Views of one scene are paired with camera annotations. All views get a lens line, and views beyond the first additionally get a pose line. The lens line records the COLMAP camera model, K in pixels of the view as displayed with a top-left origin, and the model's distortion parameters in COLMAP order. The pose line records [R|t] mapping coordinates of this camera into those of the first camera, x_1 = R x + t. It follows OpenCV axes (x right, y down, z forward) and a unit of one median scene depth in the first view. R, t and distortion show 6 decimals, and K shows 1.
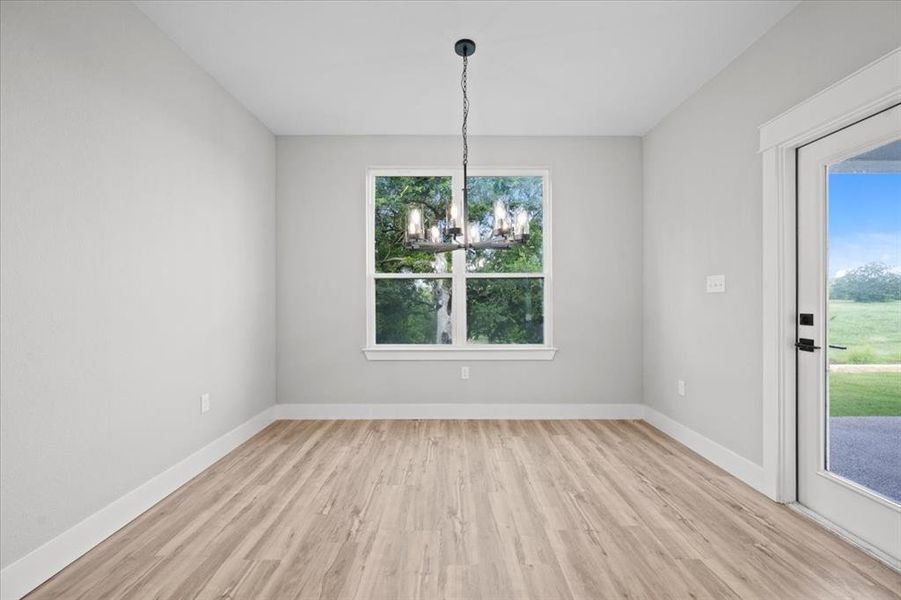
lens RADIAL K [[361.0, 0, 455.1], [0, 361.0, 303.4], [0, 0, 1]] dist [0.001485, -0.000067]
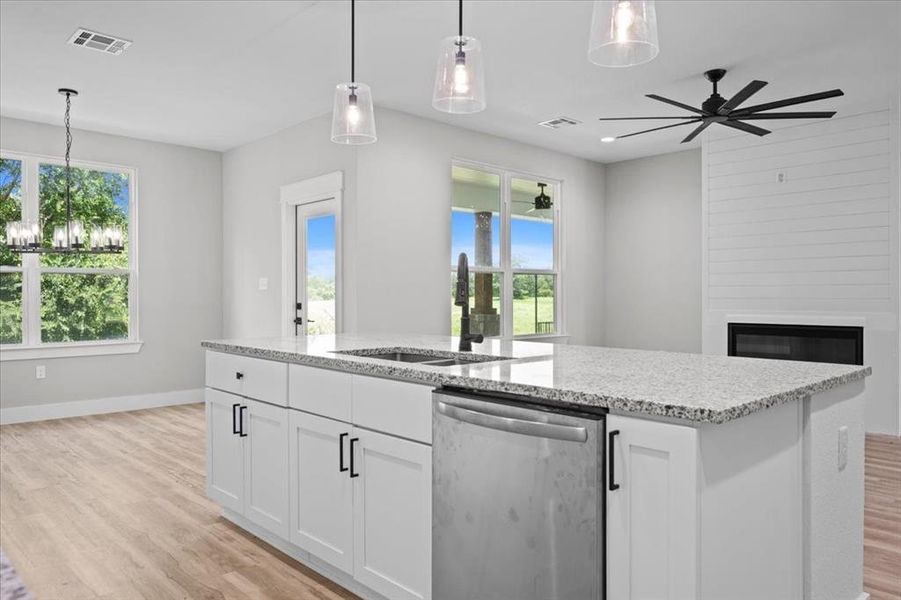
lens RADIAL K [[618.5, 0, 438.4], [0, 618.5, 297.8], [0, 0, 1]] dist [-0.001580, 0.000110]
pose [[0.742295, 0.000676, 0.670073, -0.452464], [0.005276, 0.999963, -0.006853, 0.023802], [-0.670052, 0.008623, 0.742264, -1.433832]]
